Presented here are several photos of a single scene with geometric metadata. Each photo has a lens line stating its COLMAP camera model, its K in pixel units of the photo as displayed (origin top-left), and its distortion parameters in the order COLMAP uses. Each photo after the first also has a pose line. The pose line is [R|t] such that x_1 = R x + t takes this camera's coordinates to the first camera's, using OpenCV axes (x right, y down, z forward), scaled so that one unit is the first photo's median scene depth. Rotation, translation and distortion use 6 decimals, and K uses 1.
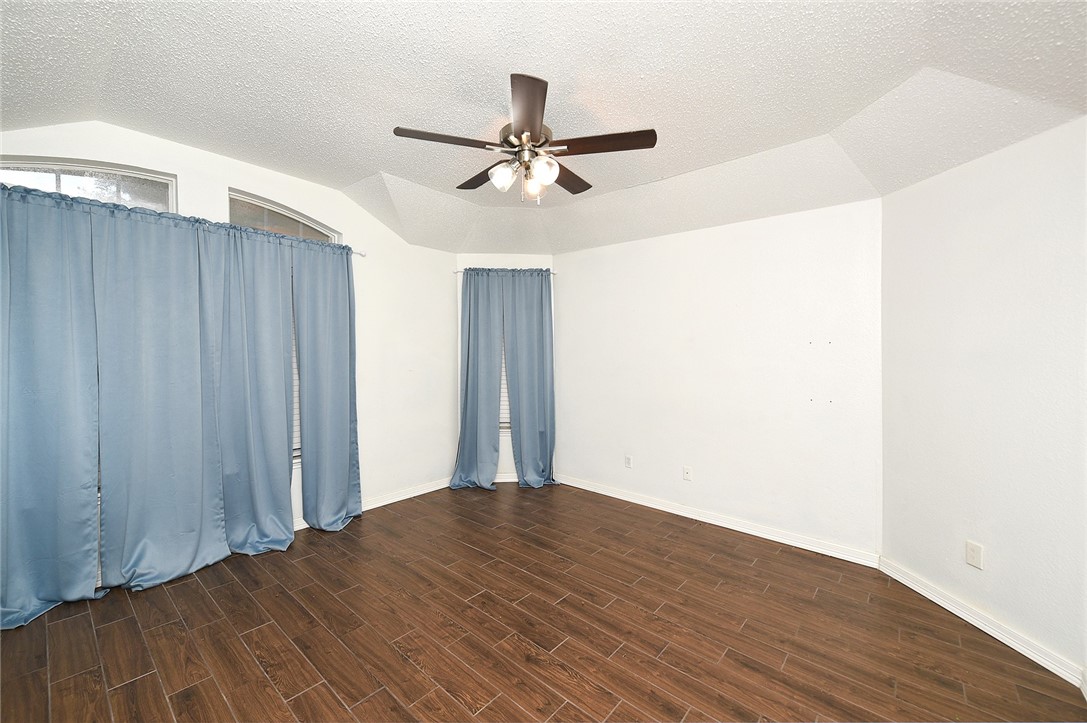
lens RADIAL K [[421.6, 0, 543.5], [0, 421.6, 361.5], [0, 0, 1]] dist [0.000480, -0.000202]
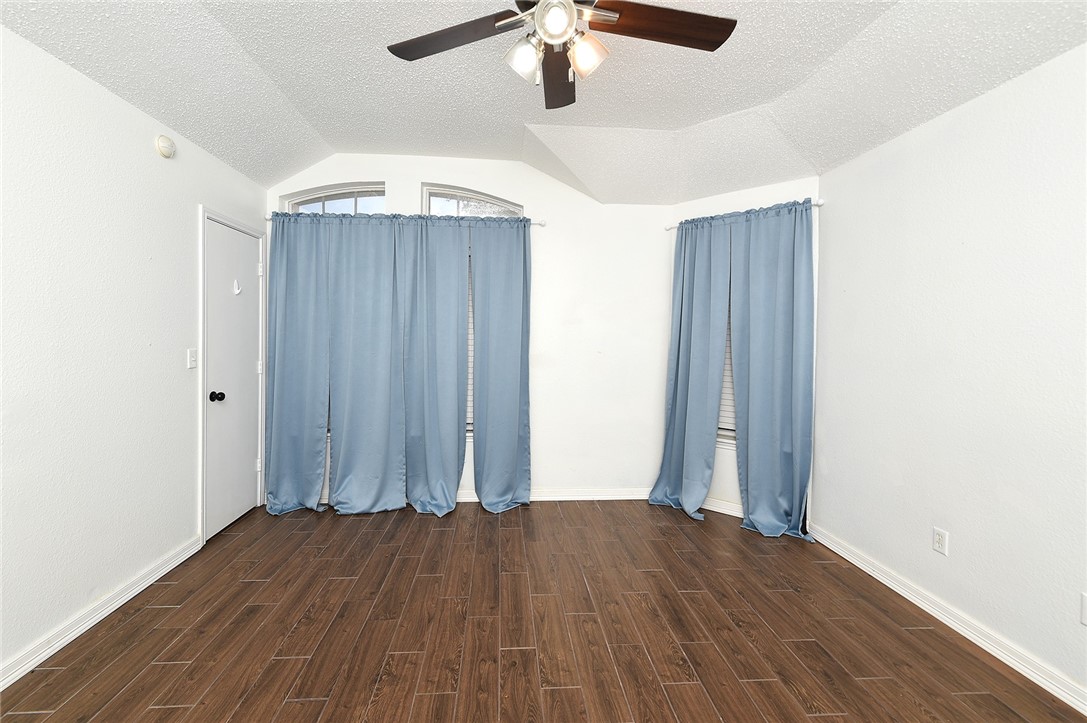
lens RADIAL K [[448.1, 0, 540.7], [0, 448.1, 351.1], [0, 0, 1]] dist [0.002883, -0.000201]
pose [[0.705316, 0.022297, -0.708542, 0.277364], [-0.022857, 0.999701, 0.008706, 0.016310], [0.708524, 0.010055, 0.705615, 0.312455]]
